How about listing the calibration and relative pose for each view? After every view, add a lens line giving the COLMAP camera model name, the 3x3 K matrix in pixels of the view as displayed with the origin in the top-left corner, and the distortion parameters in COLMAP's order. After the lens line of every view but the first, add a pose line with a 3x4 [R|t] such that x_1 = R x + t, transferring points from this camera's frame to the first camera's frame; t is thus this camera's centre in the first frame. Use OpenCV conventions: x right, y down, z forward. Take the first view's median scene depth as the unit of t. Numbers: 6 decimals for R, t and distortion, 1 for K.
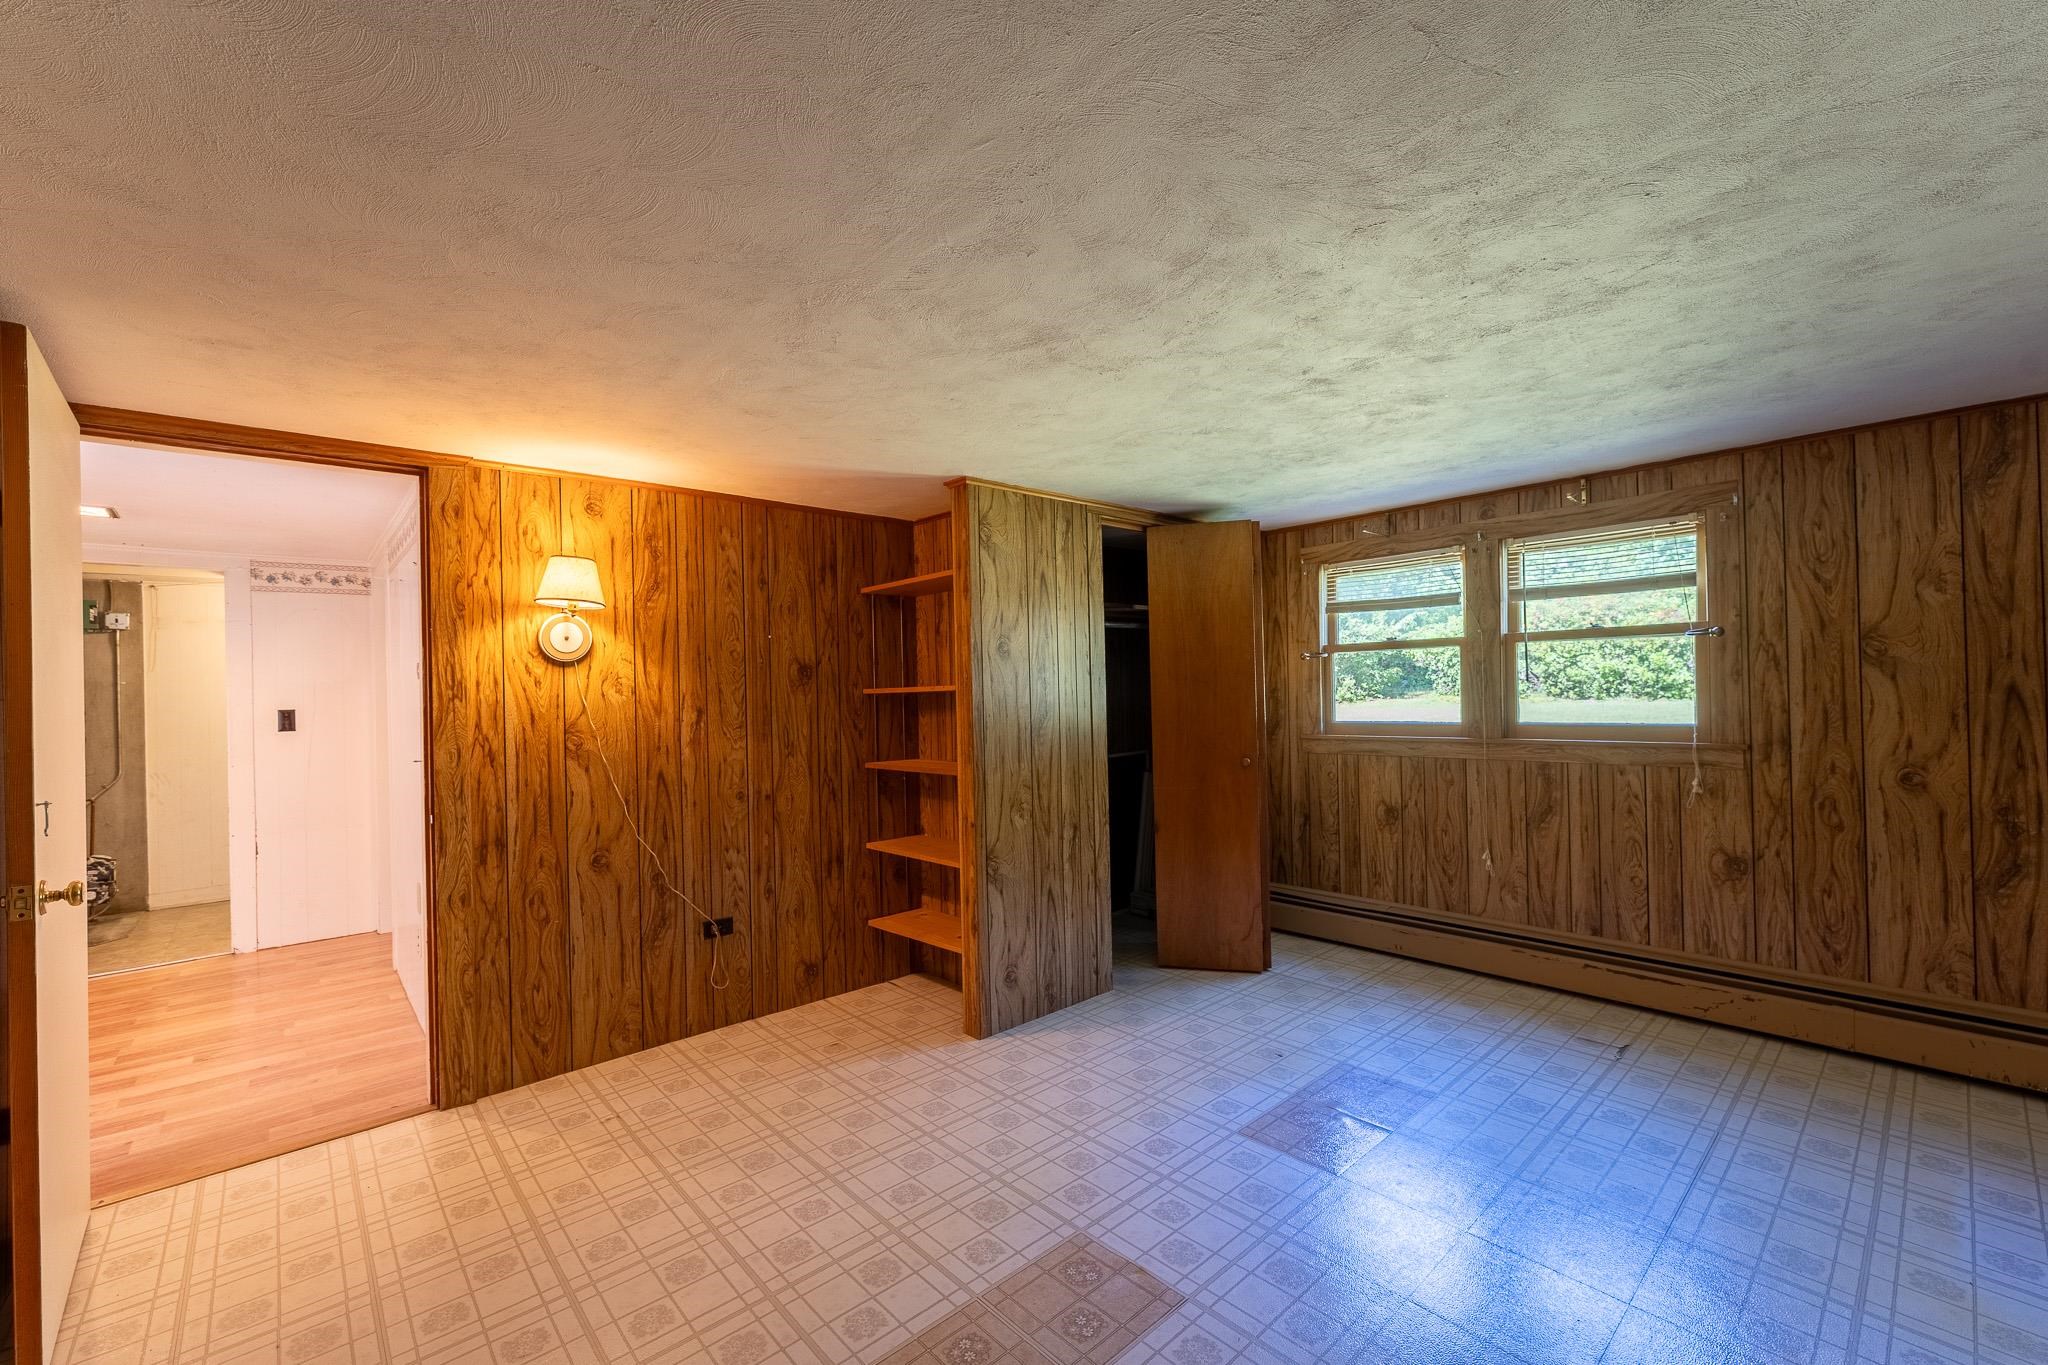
lens RADIAL K [[838.0, 0, 1027.7], [0, 838.0, 682.6], [0, 0, 1]] dist [-0.003589, -0.000075]
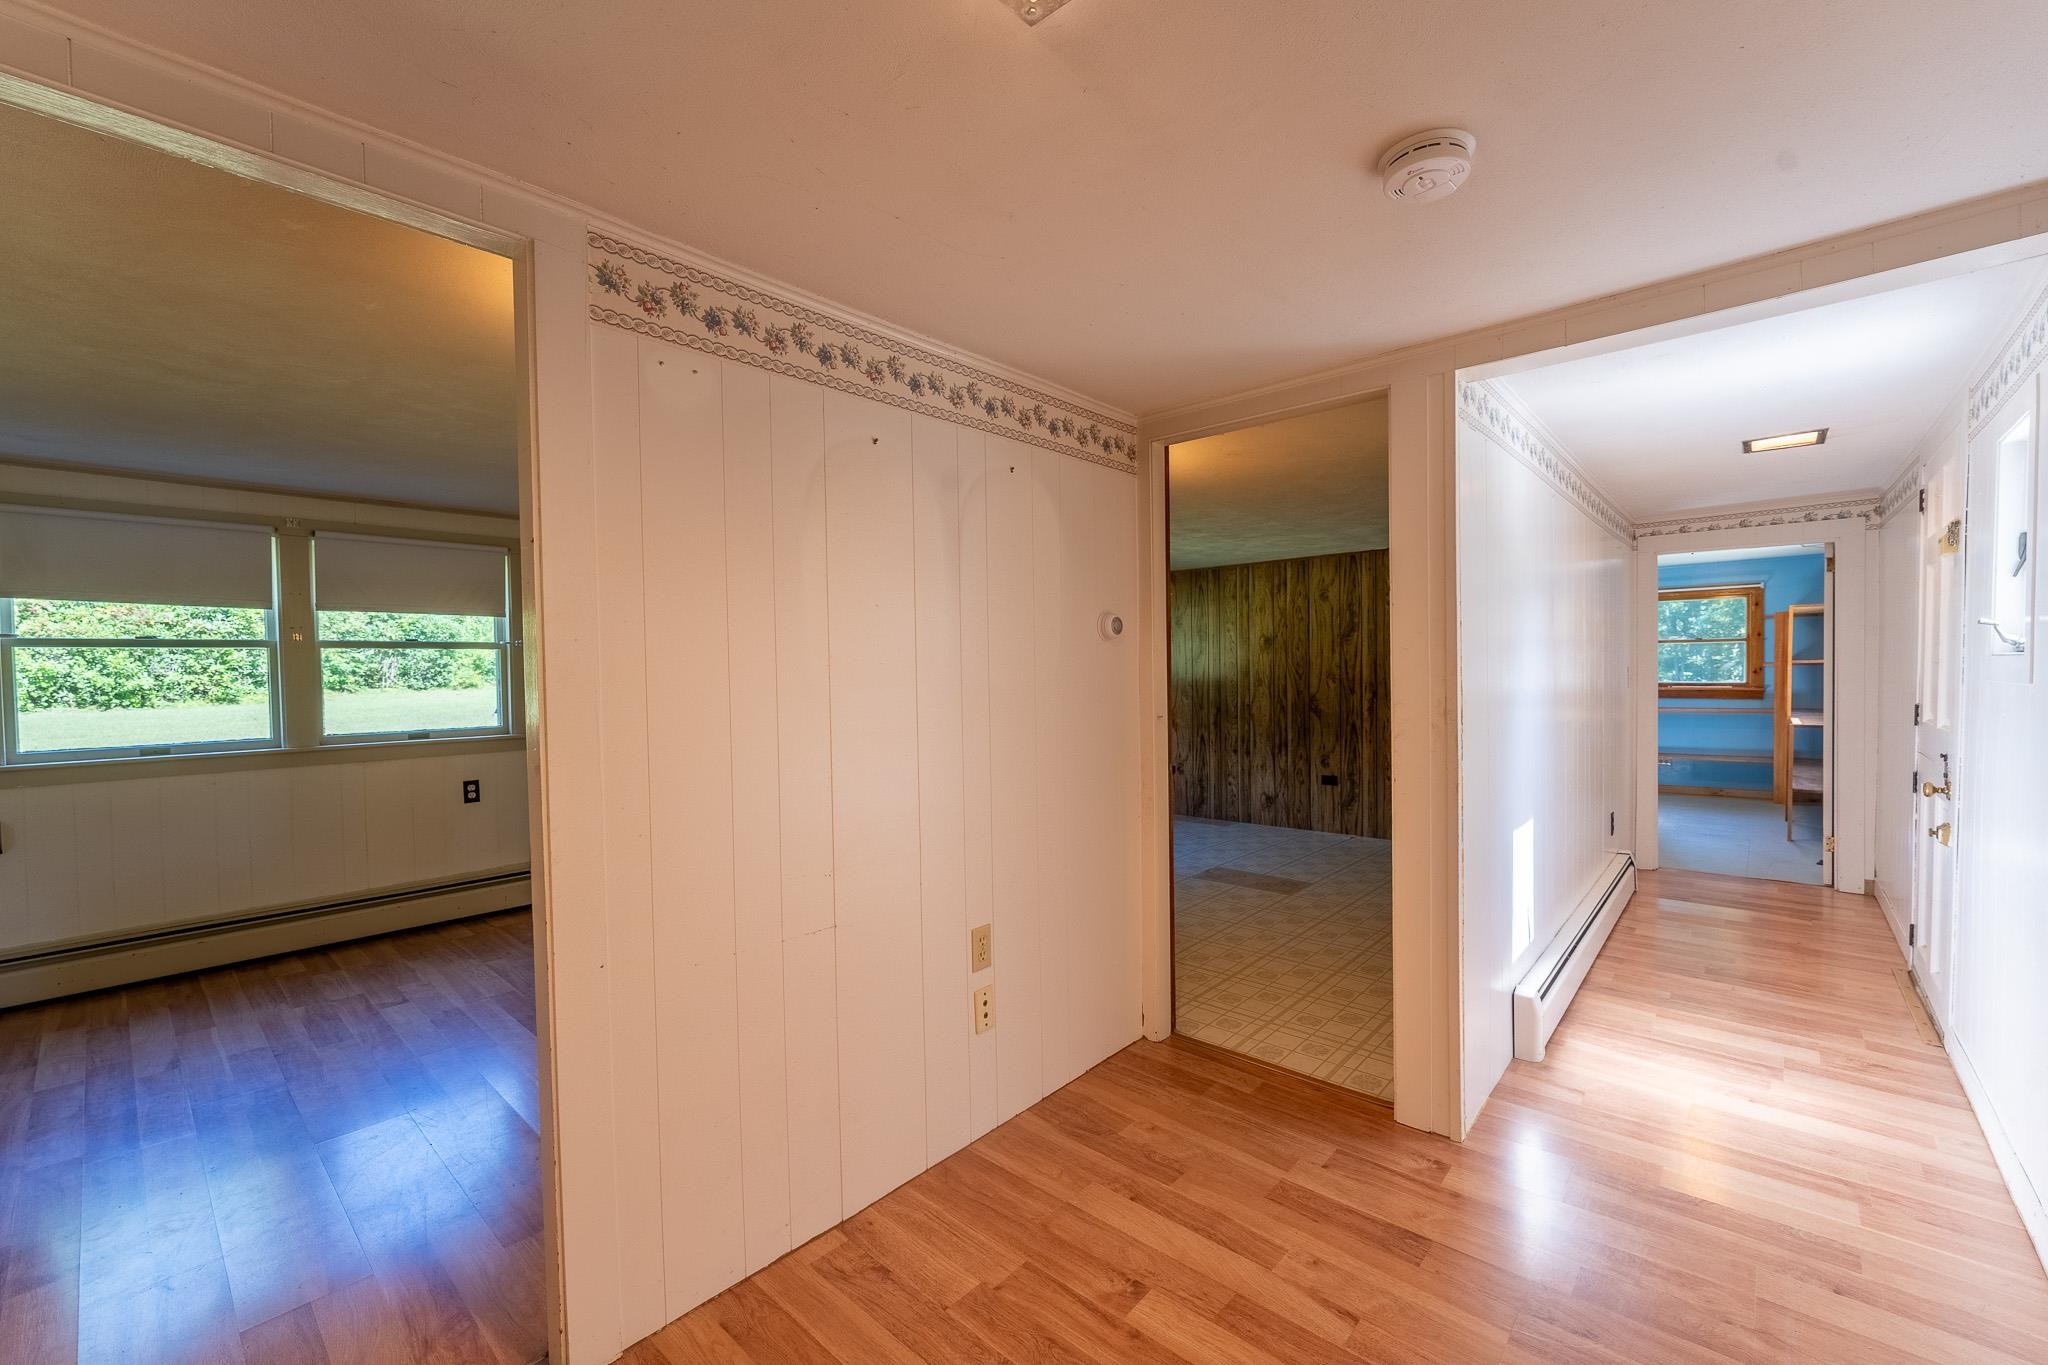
lens RADIAL K [[838.0, 0, 1027.7], [0, 838.0, 682.6], [0, 0, 1]] dist [-0.003589, -0.000075]
pose [[-0.111966, 0.008135, 0.993679, -1.514151], [0.008204, 0.999940, -0.007262, 0.050284], [-0.993678, 0.007339, -0.112026, 1.113239]]
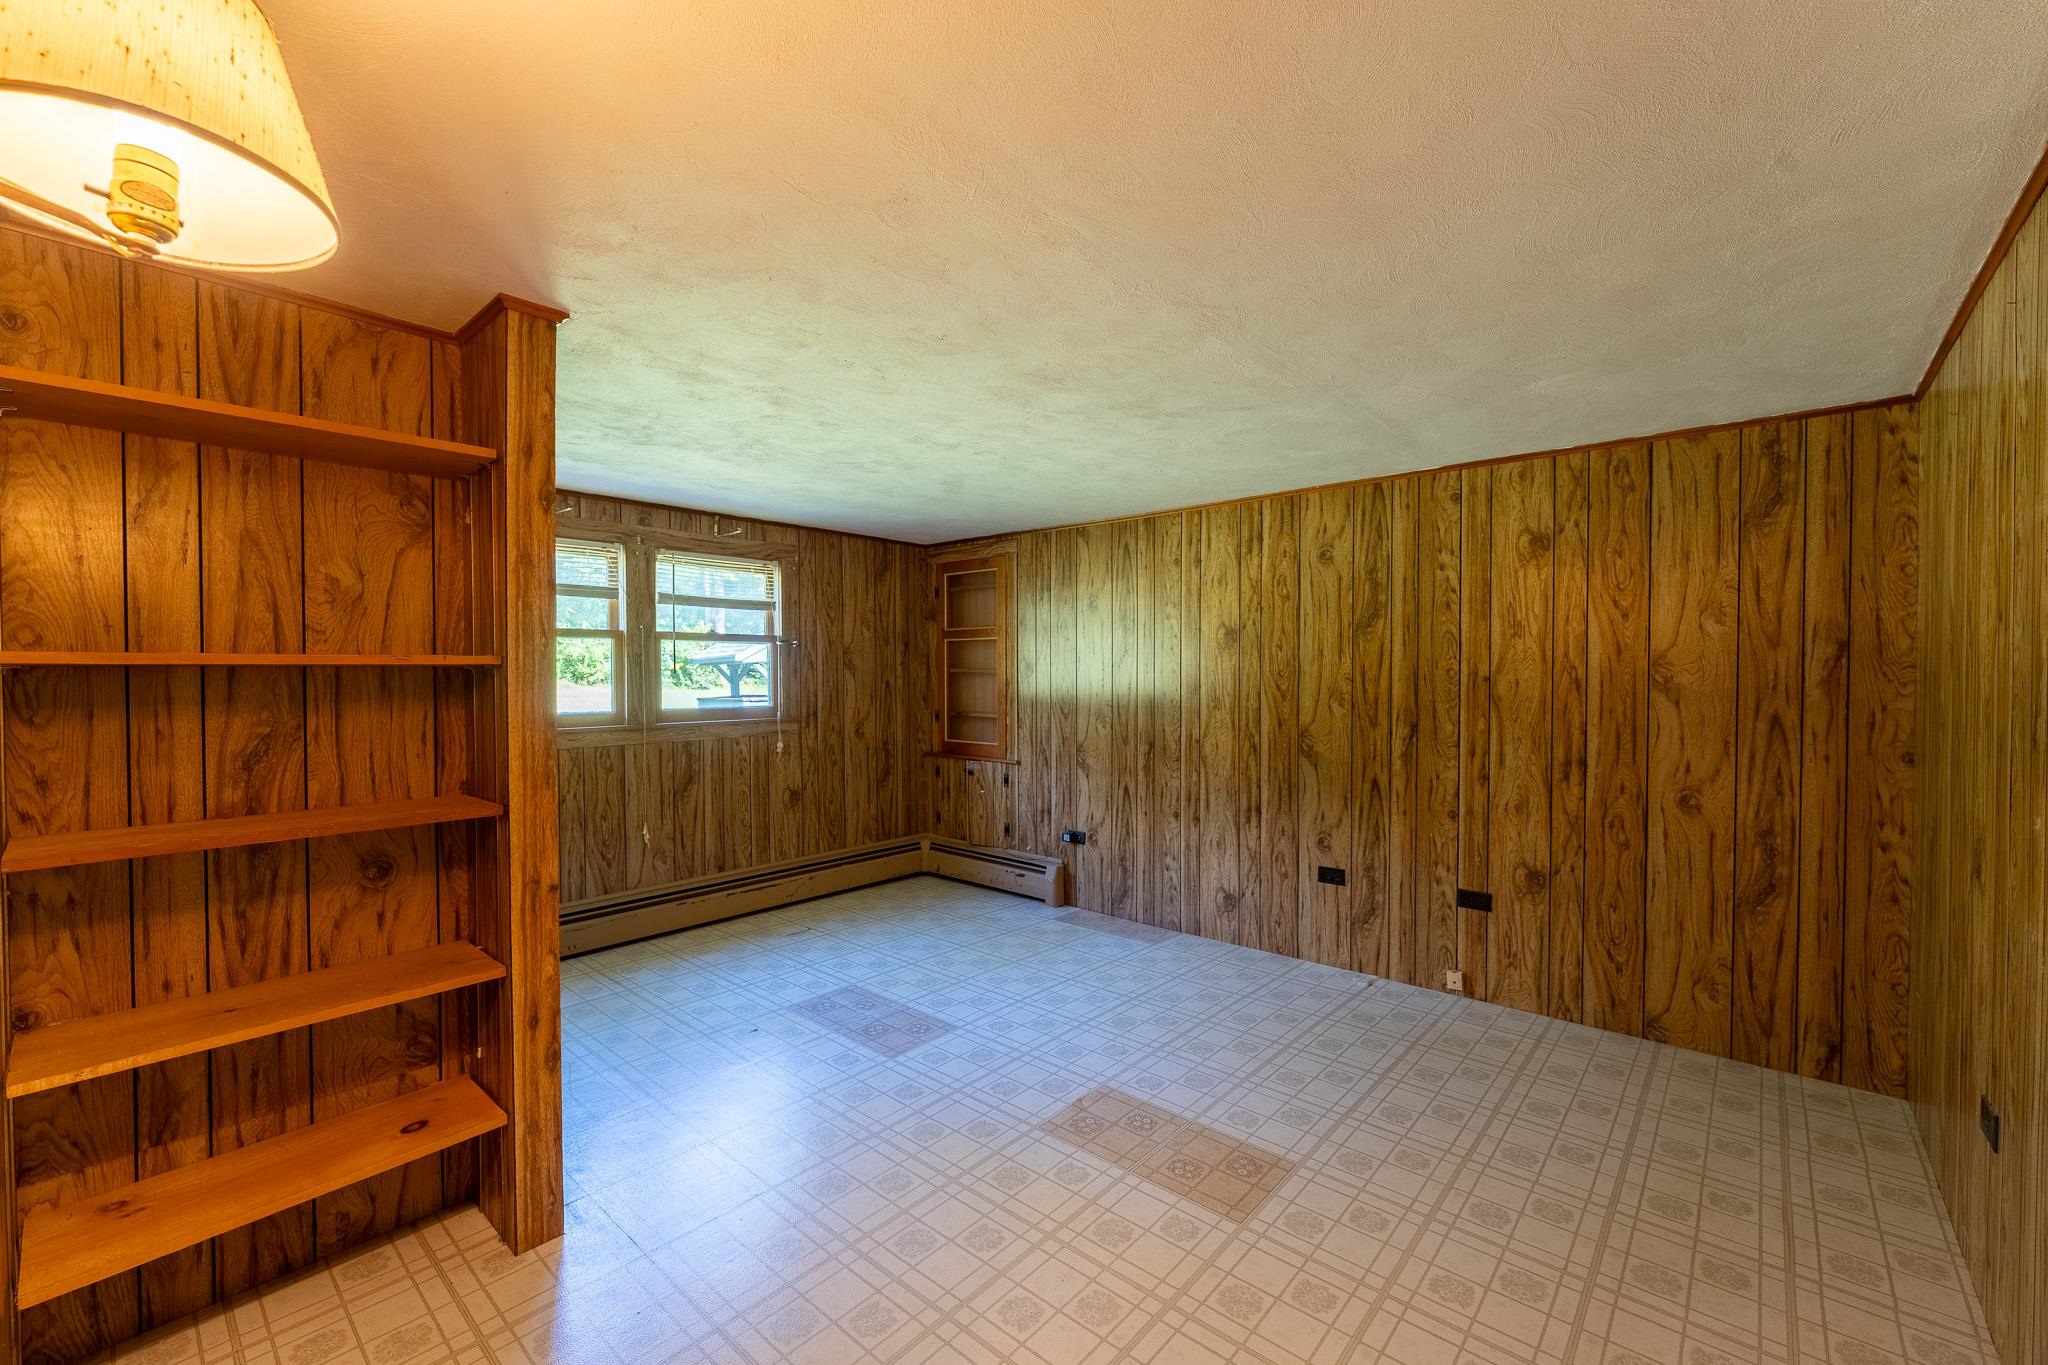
lens RADIAL K [[838.0, 0, 1027.7], [0, 838.0, 682.6], [0, 0, 1]] dist [-0.003589, -0.000075]
pose [[-0.117188, 0.013613, 0.993016, -0.702261], [-0.006555, 0.999874, -0.014481, 0.028049], [-0.993088, -0.008207, -0.117084, 0.726025]]
